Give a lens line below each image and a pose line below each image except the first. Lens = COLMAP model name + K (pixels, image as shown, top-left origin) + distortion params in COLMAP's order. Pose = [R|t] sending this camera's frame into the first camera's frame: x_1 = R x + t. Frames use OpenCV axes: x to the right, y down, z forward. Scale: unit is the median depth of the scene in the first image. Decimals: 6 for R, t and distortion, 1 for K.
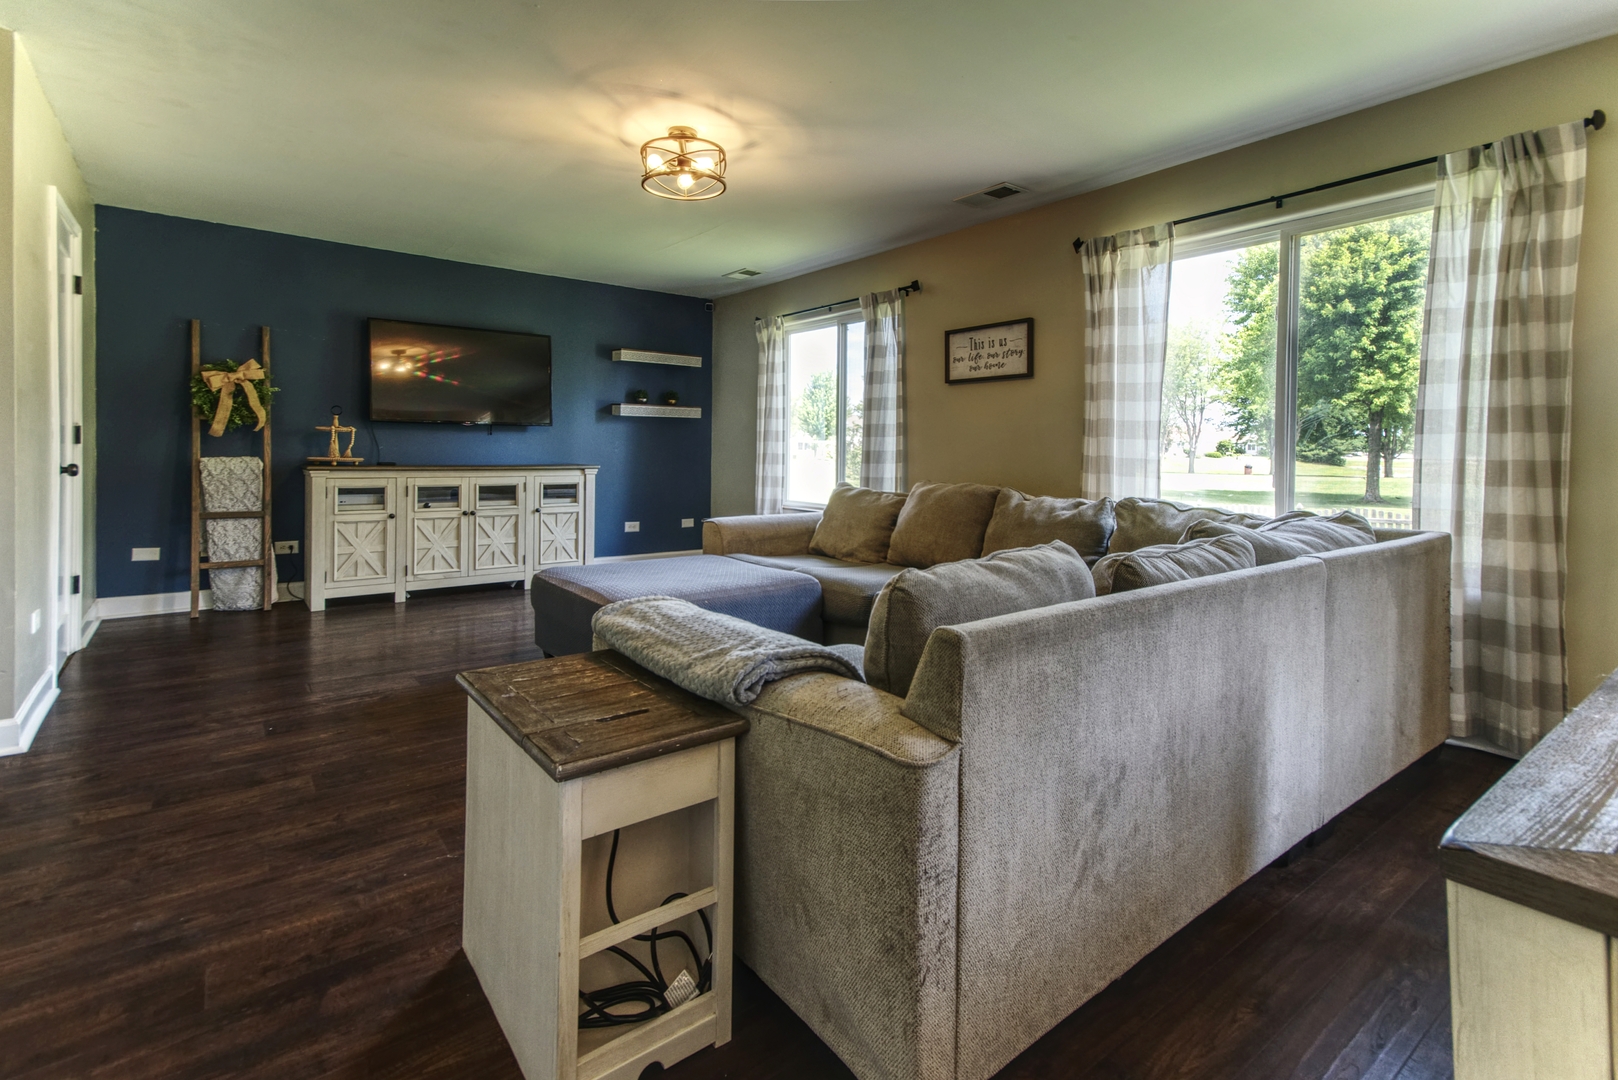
lens RADIAL K [[769.0, 0, 817.2], [0, 769.0, 509.6], [0, 0, 1]] dist [0.028664, 0.000234]
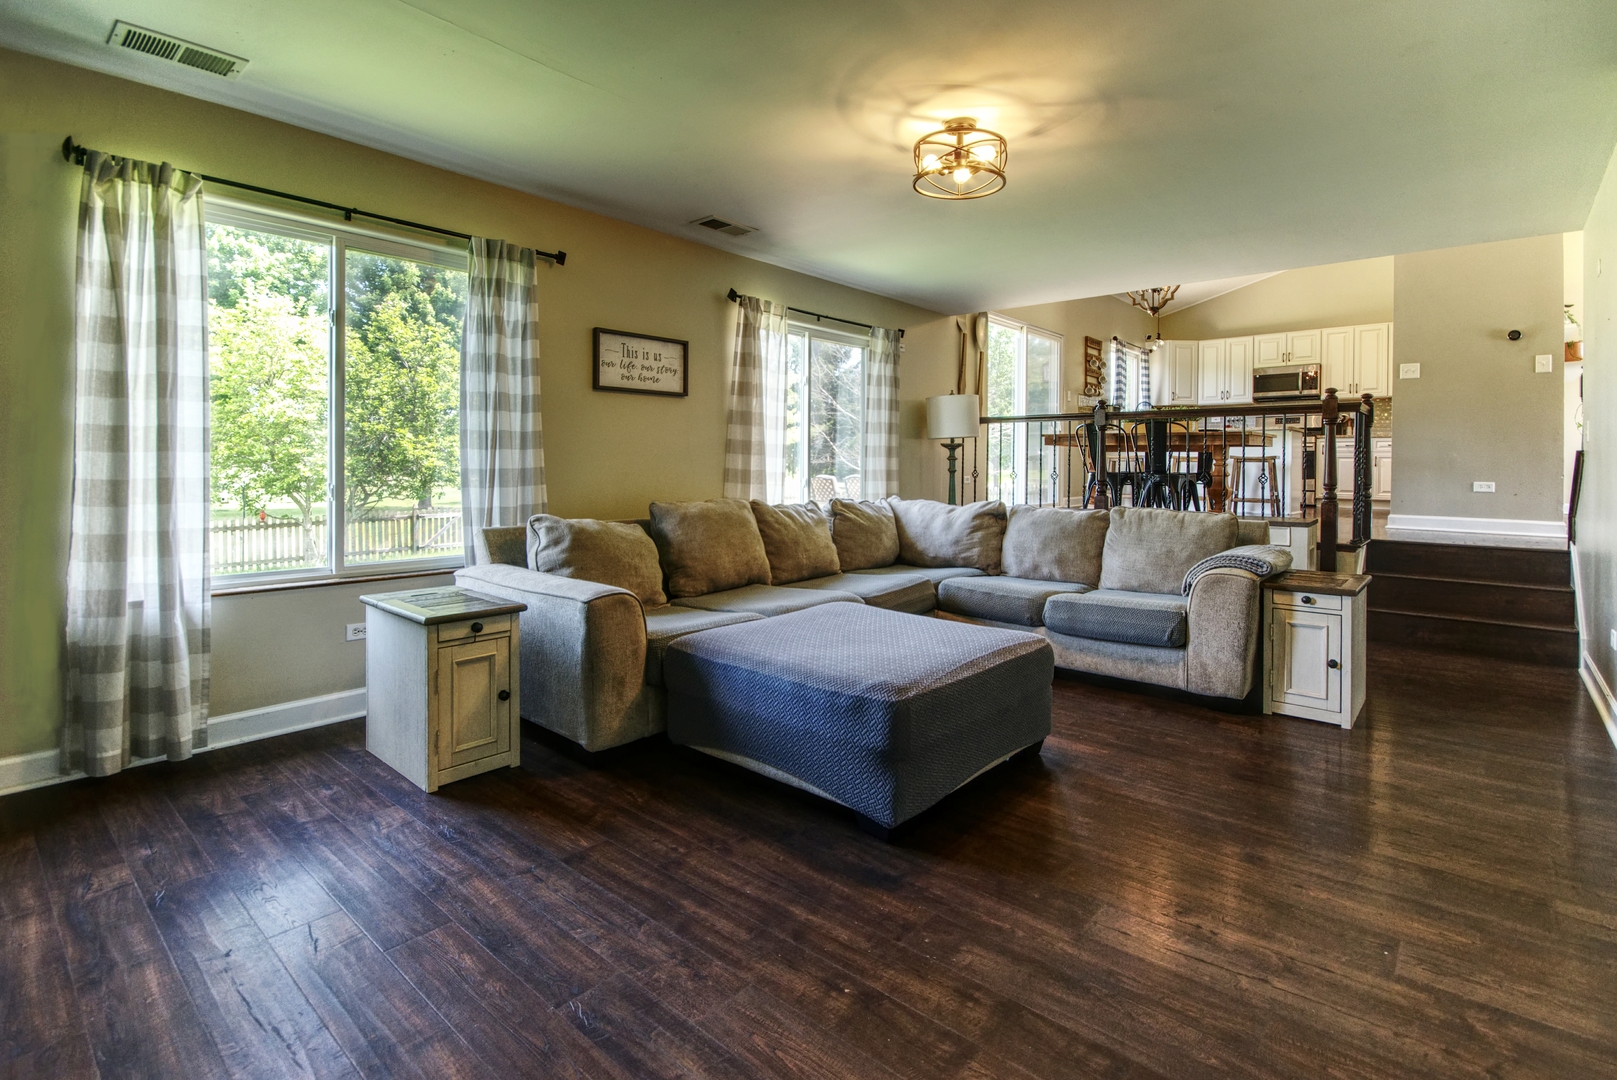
lens RADIAL K [[766.5, 0, 803.3], [0, 766.5, 479.5], [0, 0, 1]] dist [-0.024244, -0.000041]
pose [[-0.182545, -0.027345, 0.982817, -0.625223], [0.069302, 0.996769, 0.040605, -0.073328], [-0.980752, 0.075523, -0.180060, 0.833231]]
